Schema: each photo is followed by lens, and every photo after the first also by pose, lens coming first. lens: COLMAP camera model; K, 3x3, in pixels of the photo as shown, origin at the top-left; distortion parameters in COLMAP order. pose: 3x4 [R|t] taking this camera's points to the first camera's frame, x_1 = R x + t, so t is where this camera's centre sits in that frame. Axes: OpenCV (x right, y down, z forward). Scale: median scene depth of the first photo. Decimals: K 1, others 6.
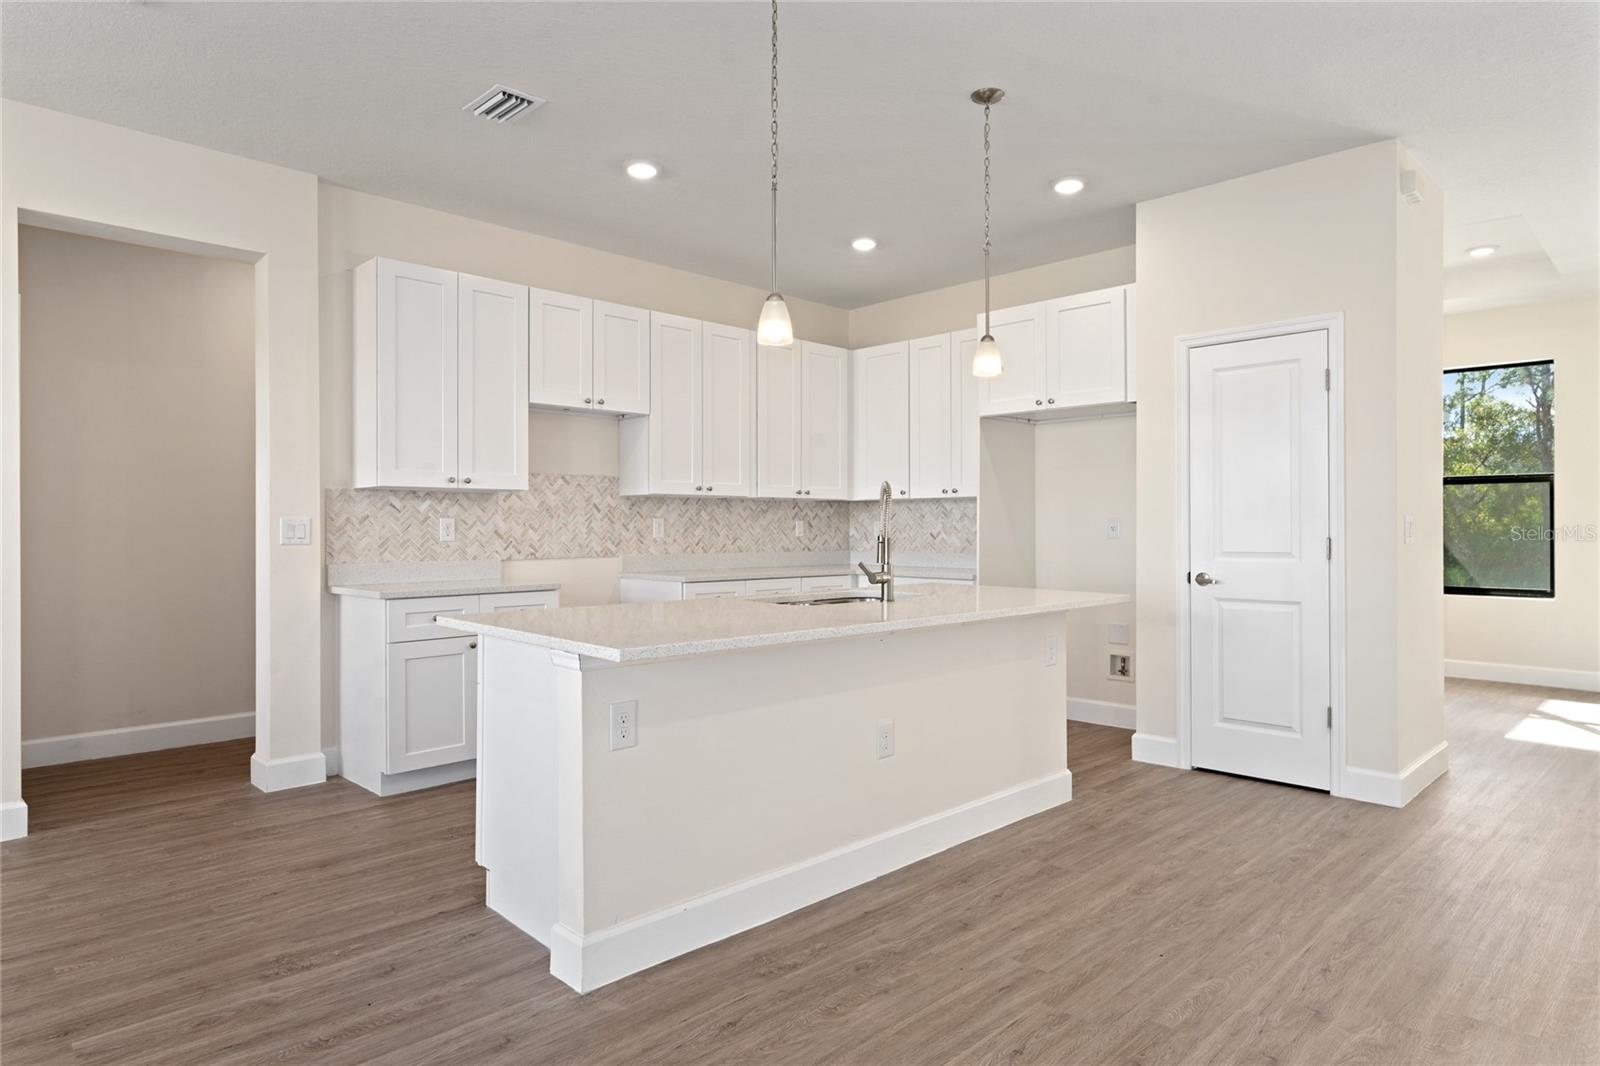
lens RADIAL K [[931.5, 0, 808.3], [0, 931.5, 524.2], [0, 0, 1]] dist [0.001703, -0.000005]
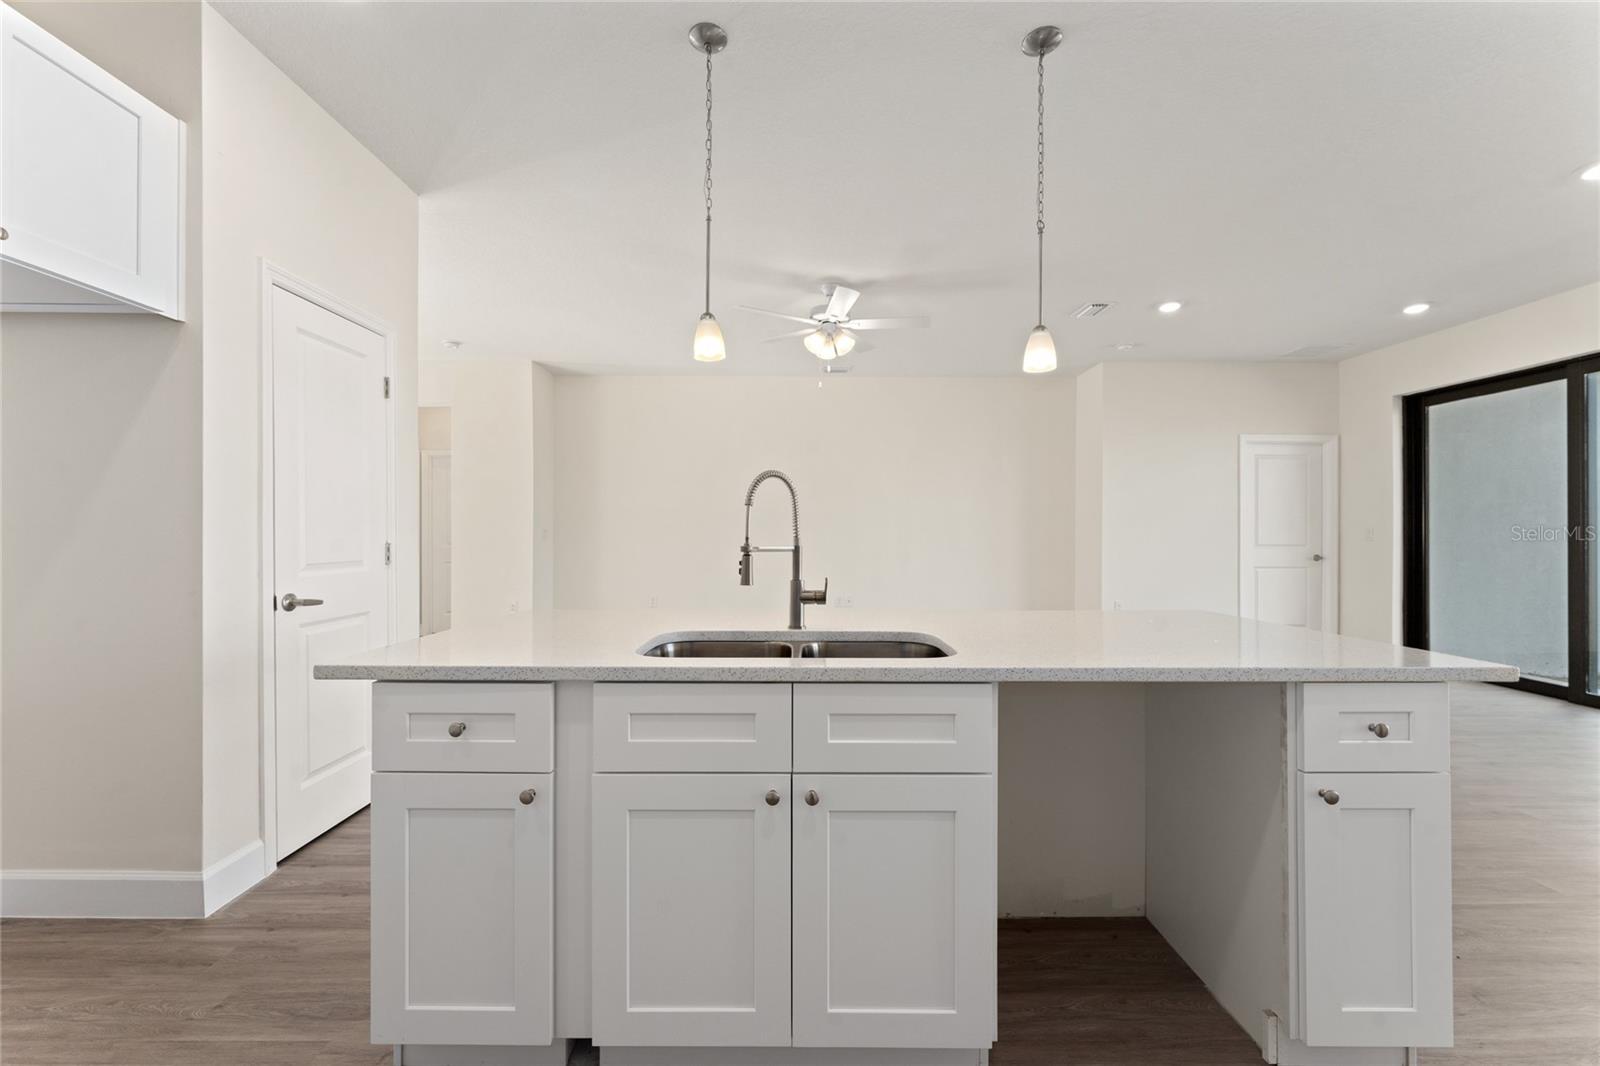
lens RADIAL K [[637.2, 0, 806.2], [0, 637.2, 531.8], [0, 0, 1]] dist [0.002458, 0.000155]
pose [[-0.717355, 0.003973, 0.696697, -0.201278], [-0.002265, 0.999965, -0.008035, 0.004994], [-0.696704, -0.007342, -0.717321, 0.932419]]
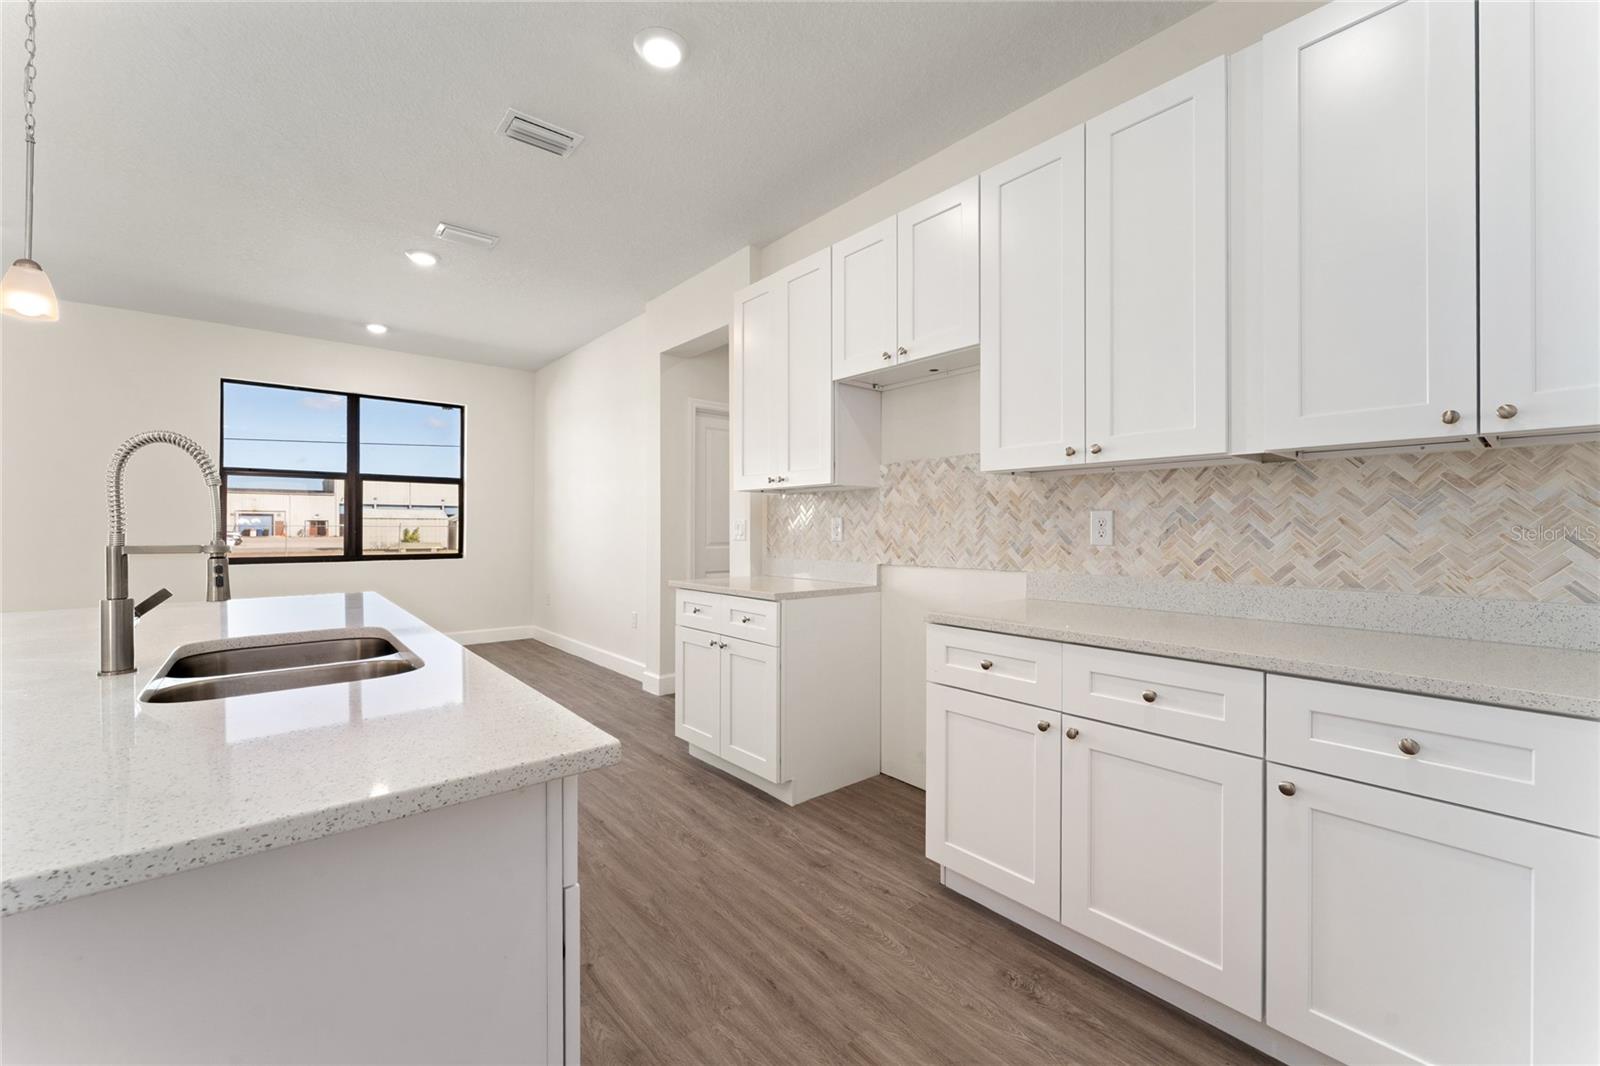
lens RADIAL K [[641.2, 0, 799.5], [0, 641.2, 527.4], [0, 0, 1]] dist [0.000534, 0.000001]
pose [[-0.074889, 0.000172, -0.997192, 0.269580], [0.003125, 0.999995, -0.000062, 0.003433], [0.997187, -0.003121, -0.074889, 0.941128]]
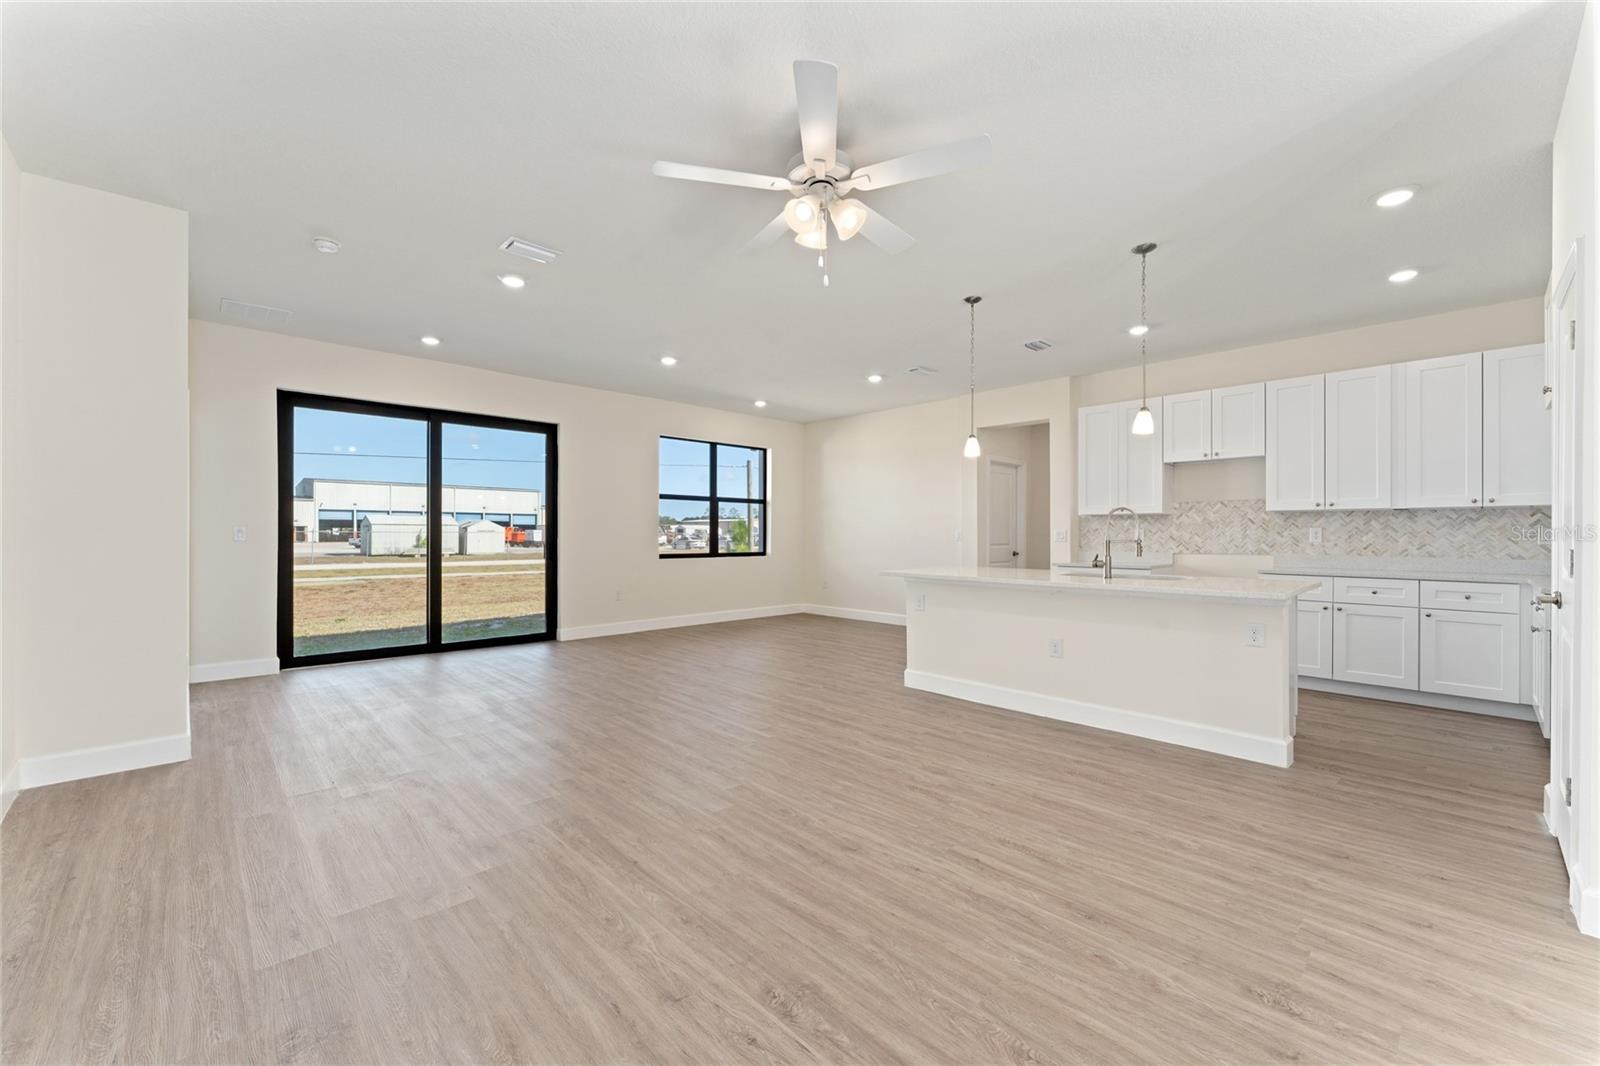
lens RADIAL K [[638.3, 0, 796.2], [0, 638.3, 534.4], [0, 0, 1]] dist [-0.000081, -0.000065]
pose [[-0.016654, 0.001835, -0.999860, 0.843576], [0.002338, 0.999996, 0.001796, -0.000227], [0.999859, -0.002308, -0.016659, 0.308102]]
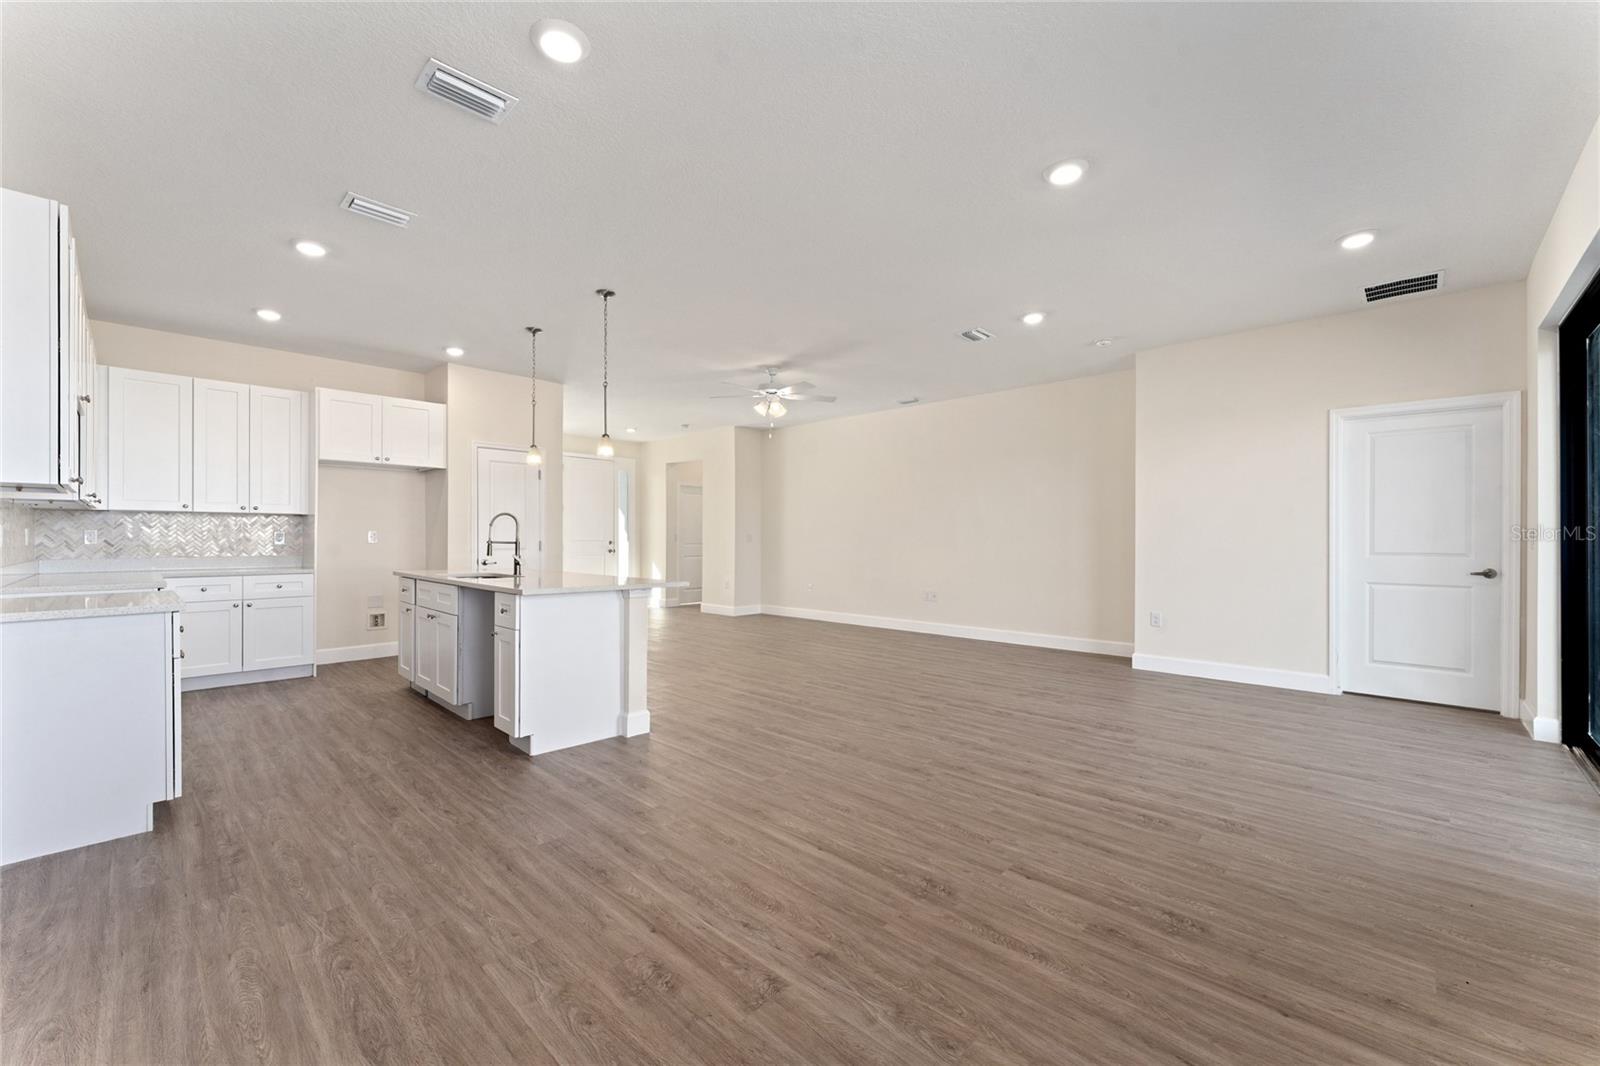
lens RADIAL K [[638.3, 0, 796.2], [0, 638.3, 534.4], [0, 0, 1]] dist [-0.000081, -0.000065]
pose [[-0.026774, 0.007867, 0.999611, -0.860939], [-0.005491, 0.999953, -0.008017, 0.004645], [-0.999626, -0.005703, -0.026729, 0.306549]]
